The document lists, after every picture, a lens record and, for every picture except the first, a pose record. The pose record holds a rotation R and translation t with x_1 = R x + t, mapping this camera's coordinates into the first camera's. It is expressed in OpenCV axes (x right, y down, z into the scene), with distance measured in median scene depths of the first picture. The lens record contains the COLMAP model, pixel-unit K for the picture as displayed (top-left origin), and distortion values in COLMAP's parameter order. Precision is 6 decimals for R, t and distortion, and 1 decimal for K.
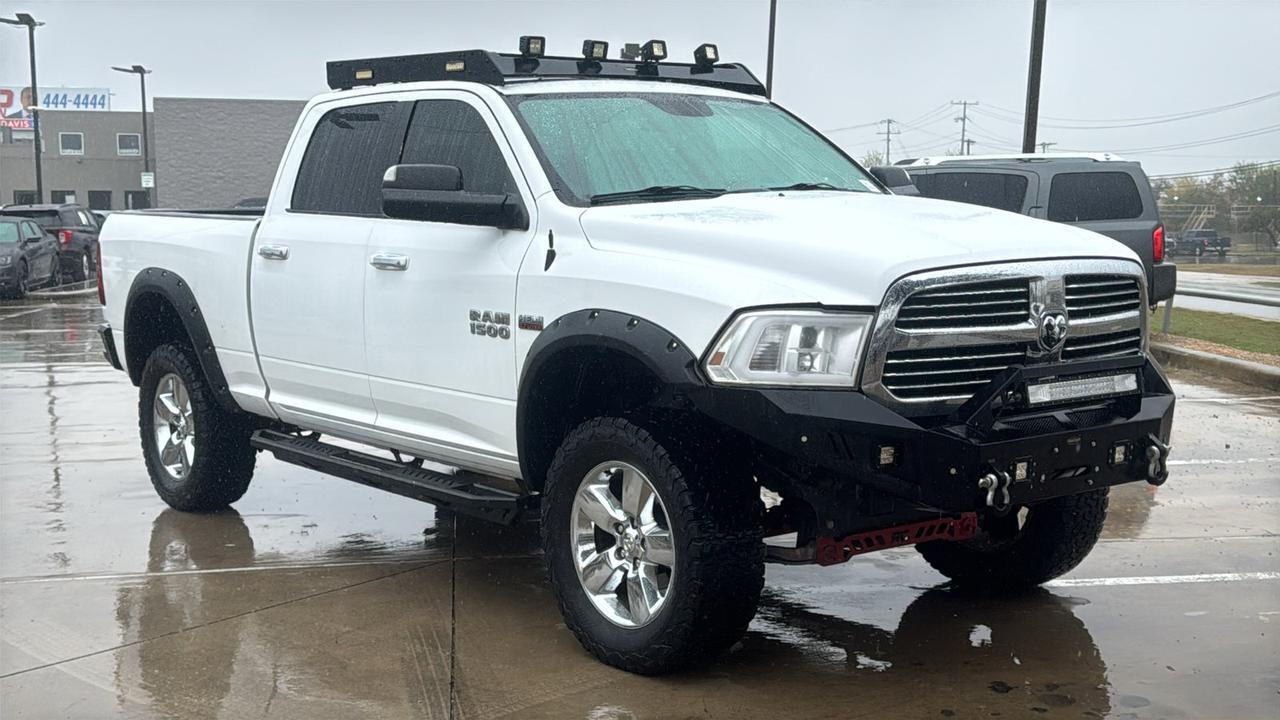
lens RADIAL K [[1594.2, 0, 641.5], [0, 1594.2, 368.1], [0, 0, 1]] dist [0.083881, 0.000000]
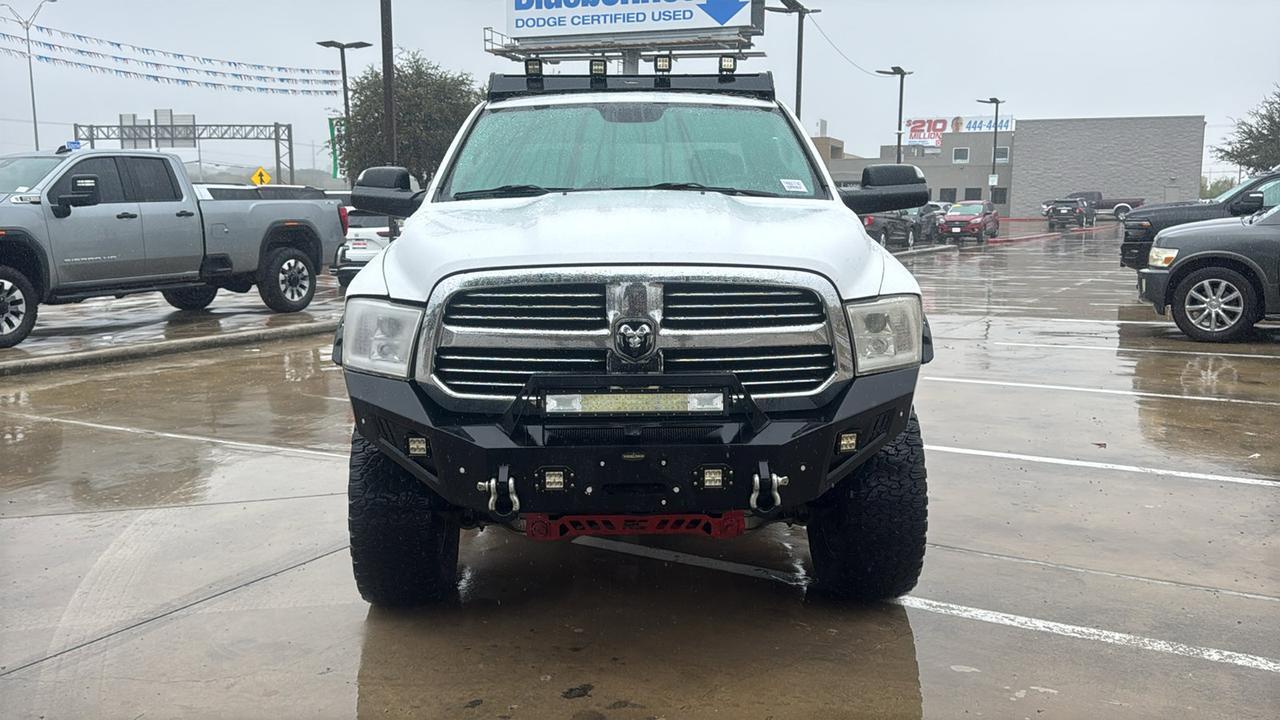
lens RADIAL K [[1133.1, 0, 636.5], [0, 1133.1, 352.6], [0, 0, 1]] dist [0.028477, -0.021803]
pose [[0.809574, 0.087140, -0.580515, 0.292239], [-0.067302, 0.996178, 0.055676, -0.023927], [0.583147, -0.006004, 0.812344, 0.205193]]
